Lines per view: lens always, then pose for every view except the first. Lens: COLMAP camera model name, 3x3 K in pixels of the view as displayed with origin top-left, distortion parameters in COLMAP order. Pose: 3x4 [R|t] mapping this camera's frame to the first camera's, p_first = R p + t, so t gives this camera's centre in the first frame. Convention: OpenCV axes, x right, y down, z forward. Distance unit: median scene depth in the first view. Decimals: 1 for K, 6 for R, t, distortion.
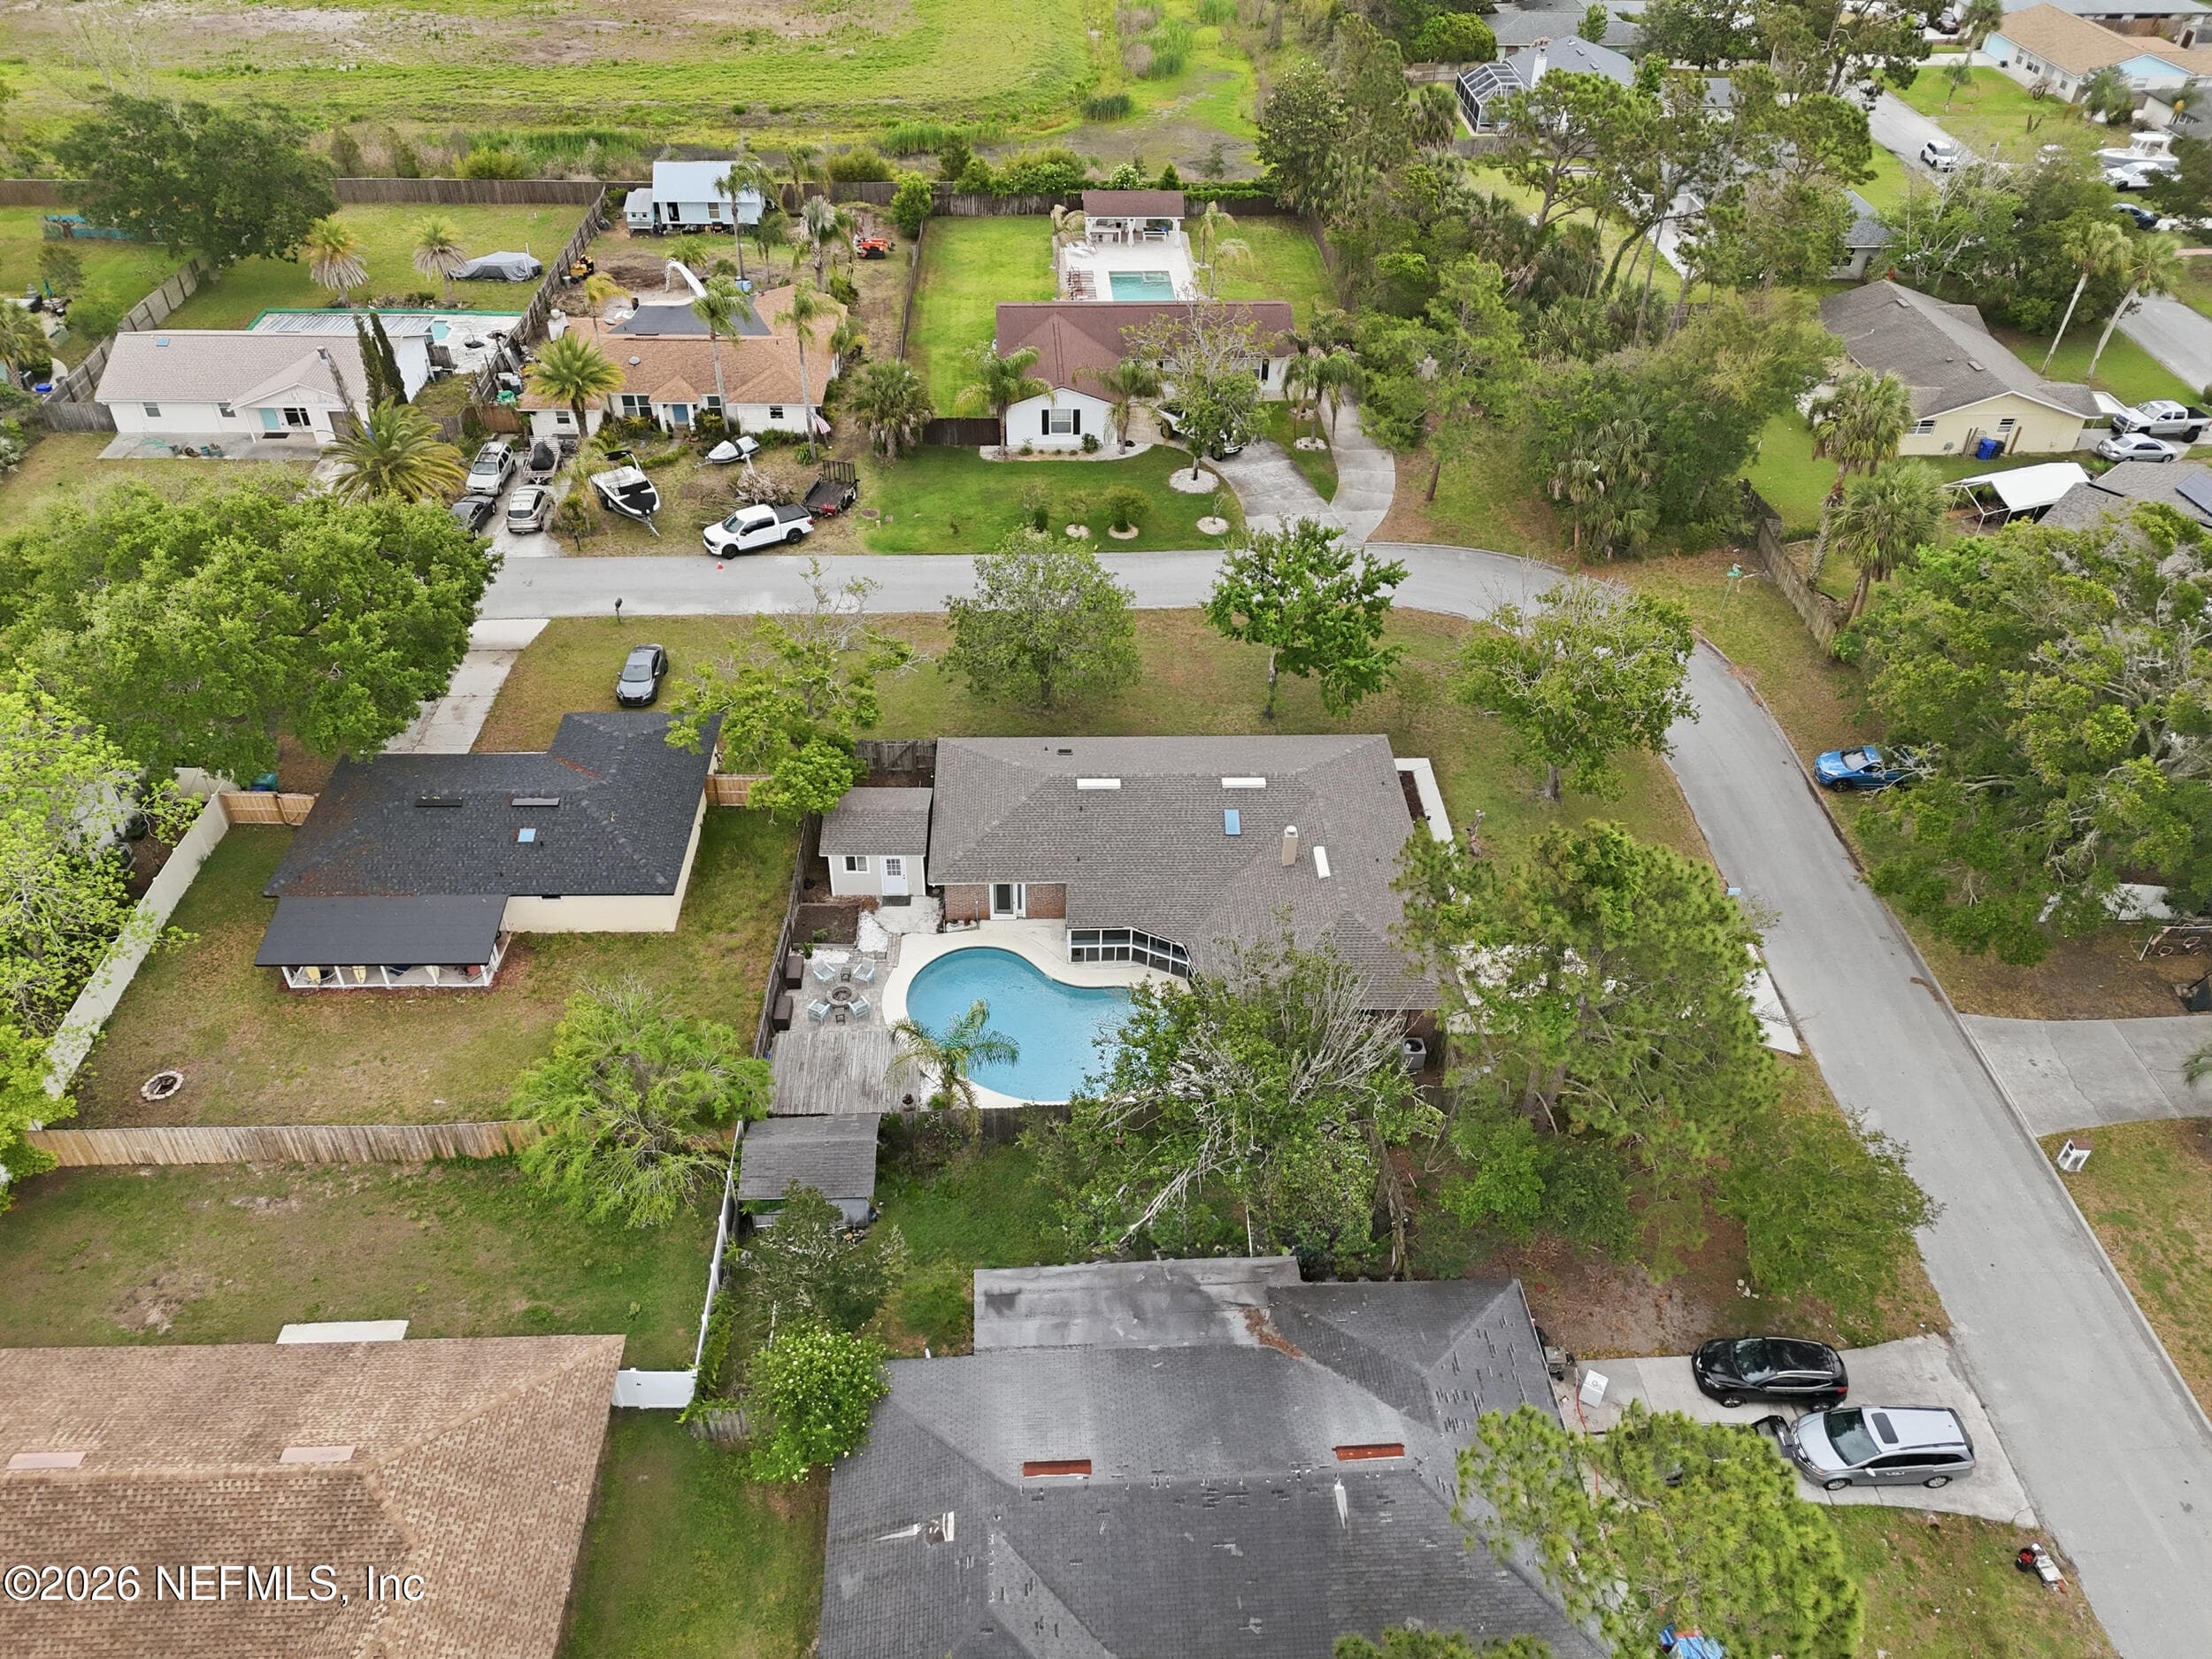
lens RADIAL K [[1611.3, 0, 1101.8], [0, 1611.3, 822.9], [0, 0, 1]] dist [0.056764, -0.048127]
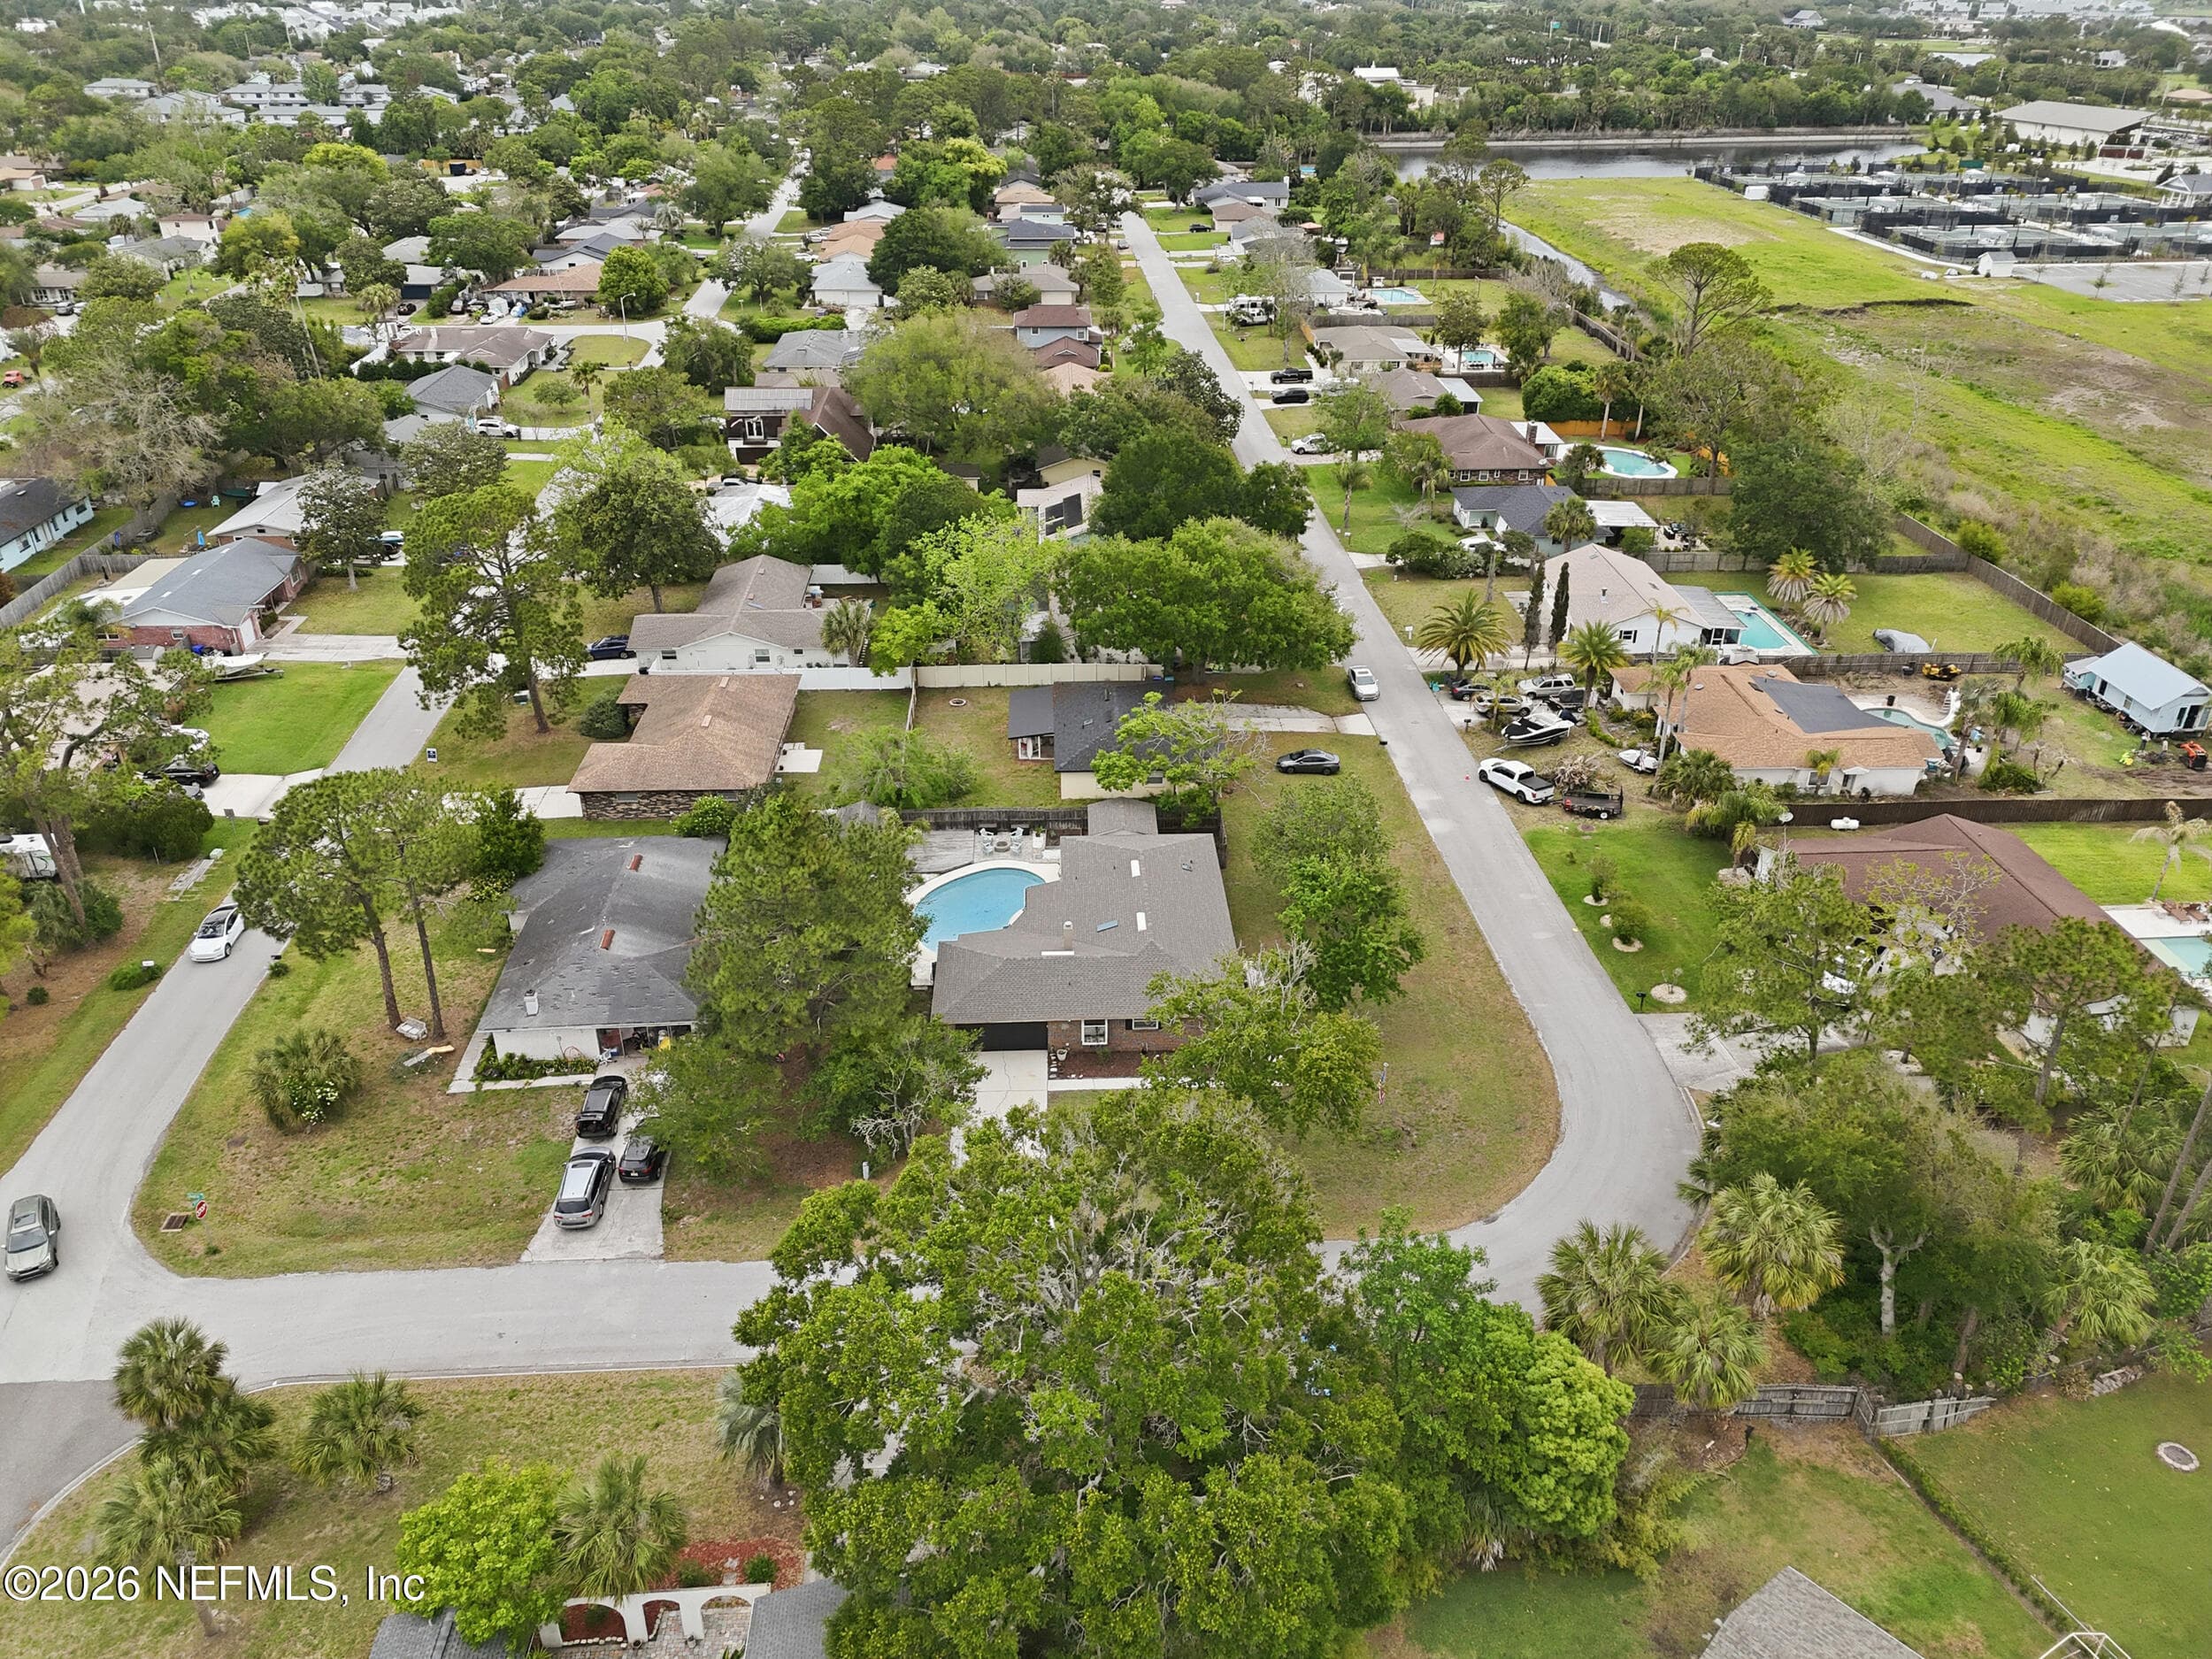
lens RADIAL K [[1611.3, 0, 1101.8], [0, 1611.3, 822.9], [0, 0, 1]] dist [0.056764, -0.048127]
pose [[0.005427, 0.457001, -0.889449, 0.854927], [-0.629703, 0.692522, 0.351977, -0.366197], [0.776817, 0.558179, 0.291533, 0.358510]]
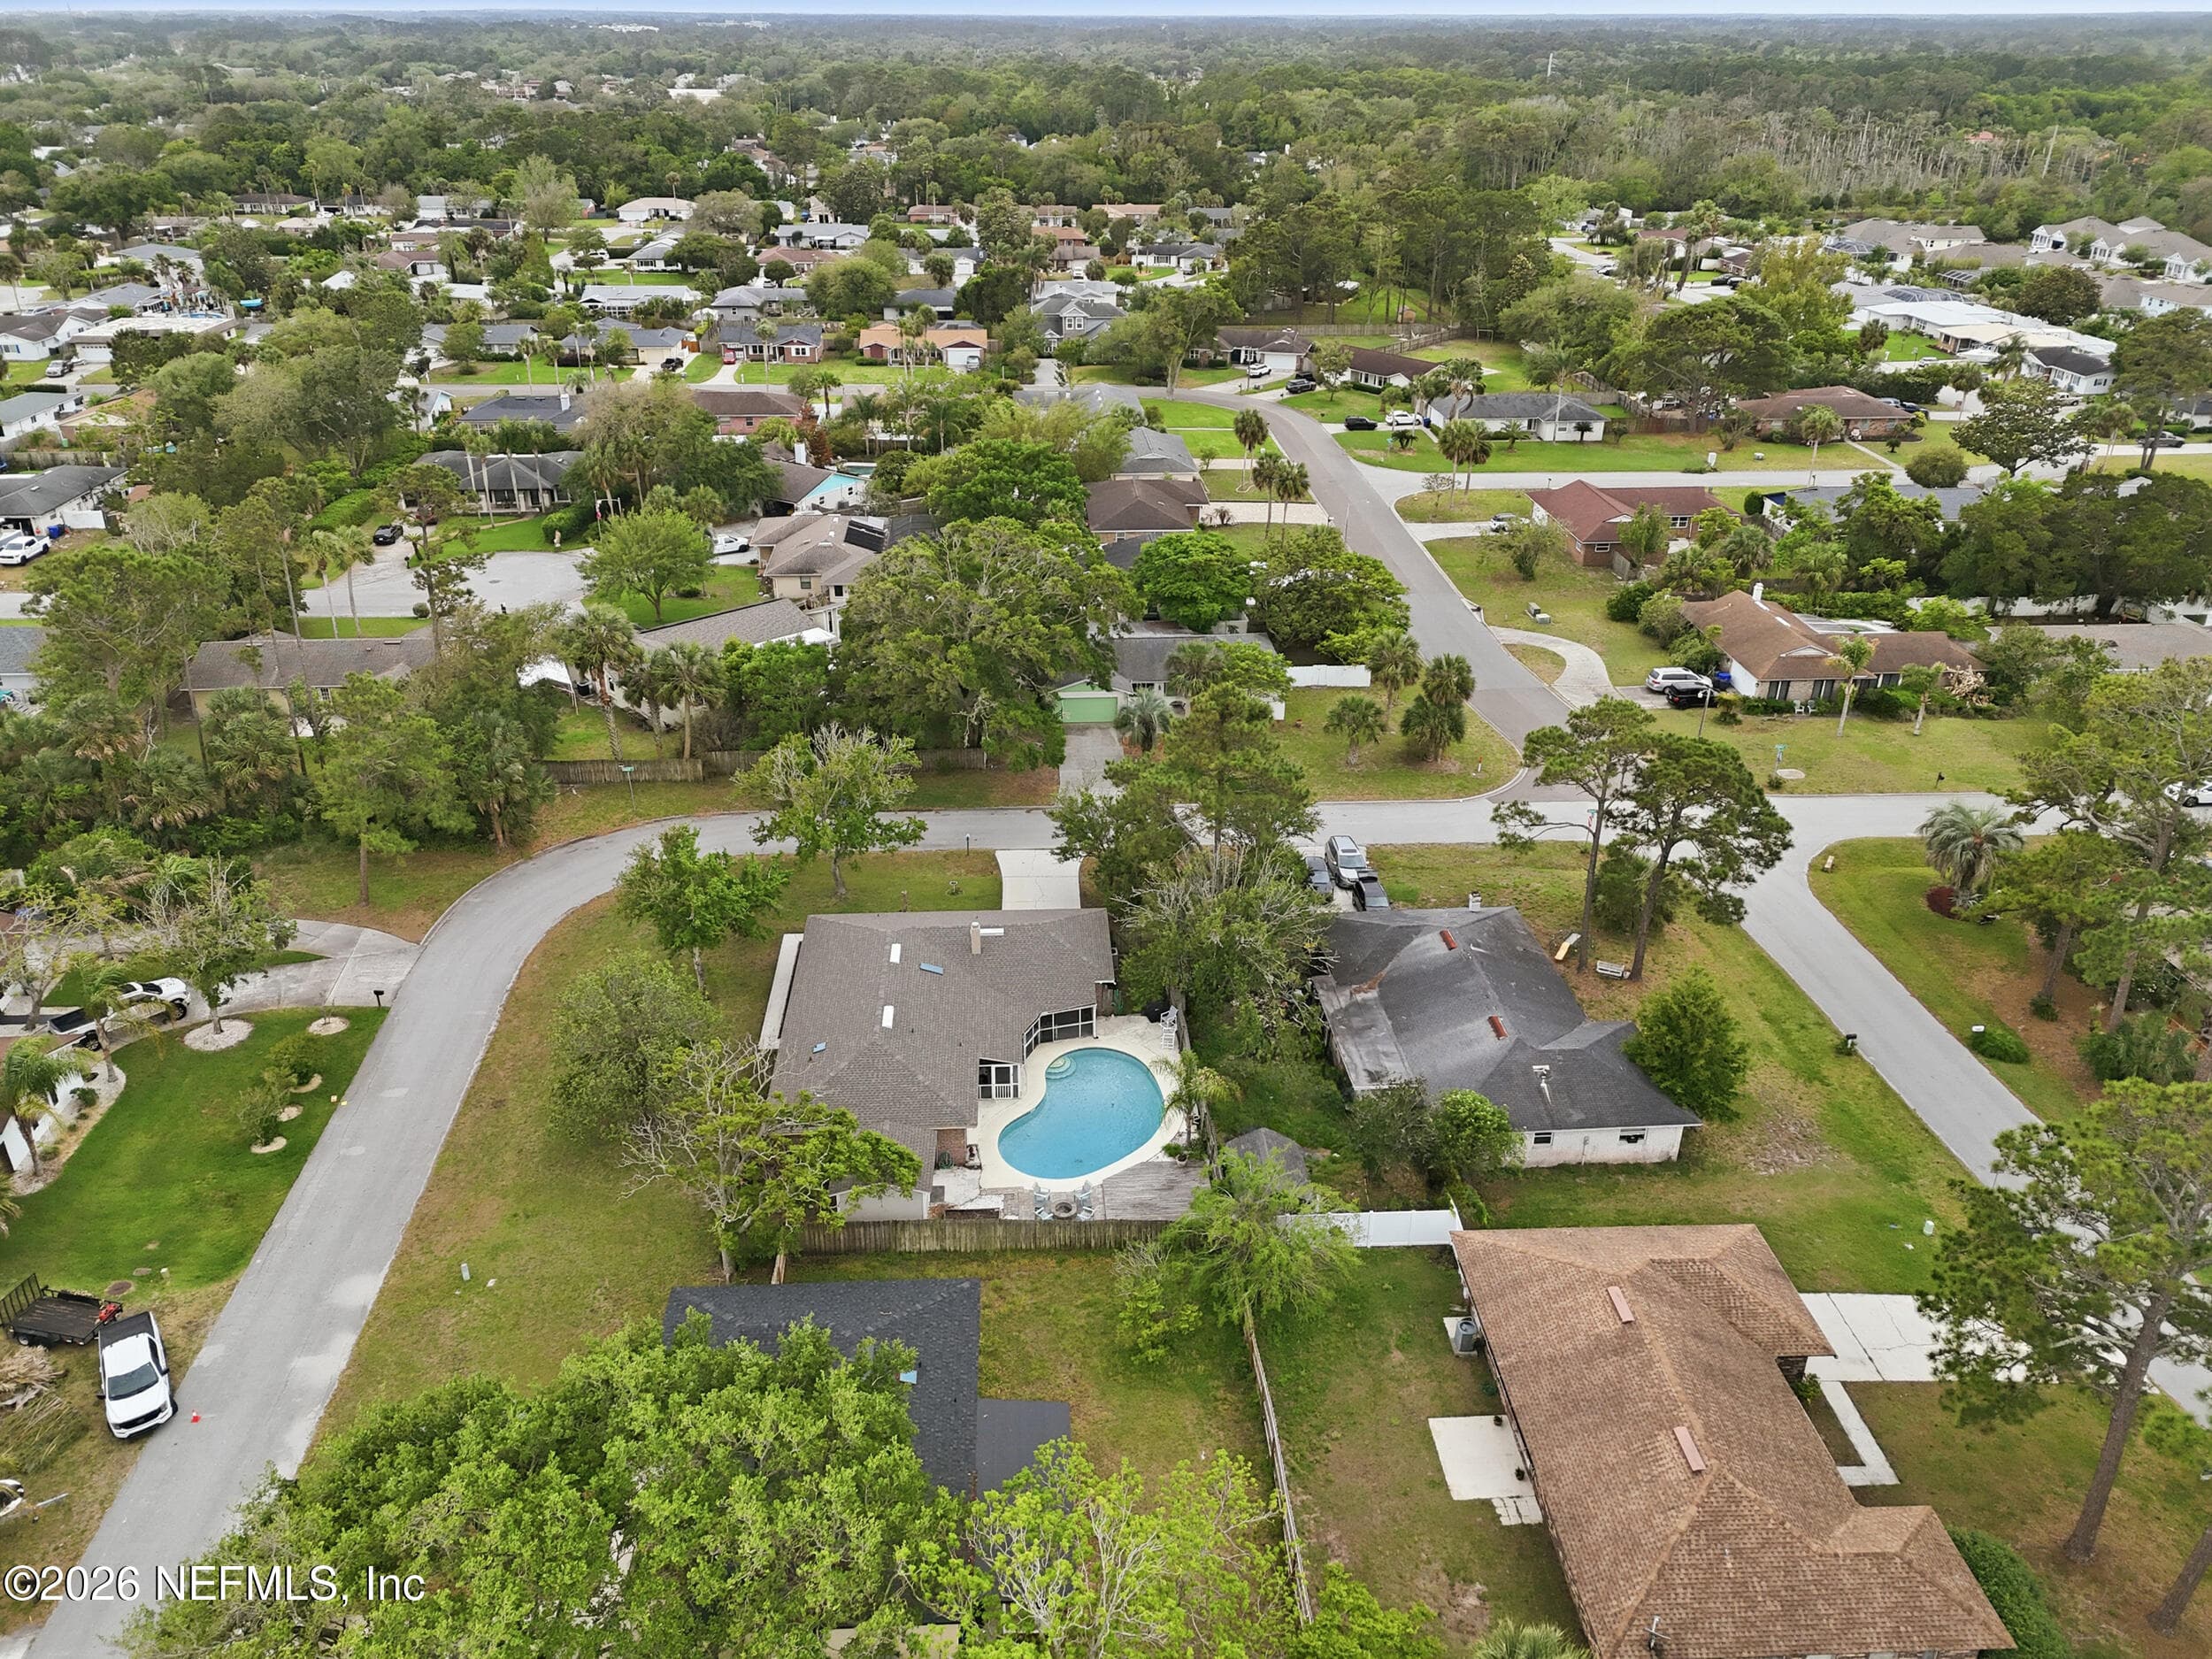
lens RADIAL K [[1611.3, 0, 1101.8], [0, 1611.3, 822.9], [0, 0, 1]] dist [0.056764, -0.048127]
pose [[-0.023389, -0.456185, 0.889577, -0.673835], [0.625235, 0.687652, 0.369074, -0.312605], [-0.780086, 0.564827, 0.269140, 0.320903]]
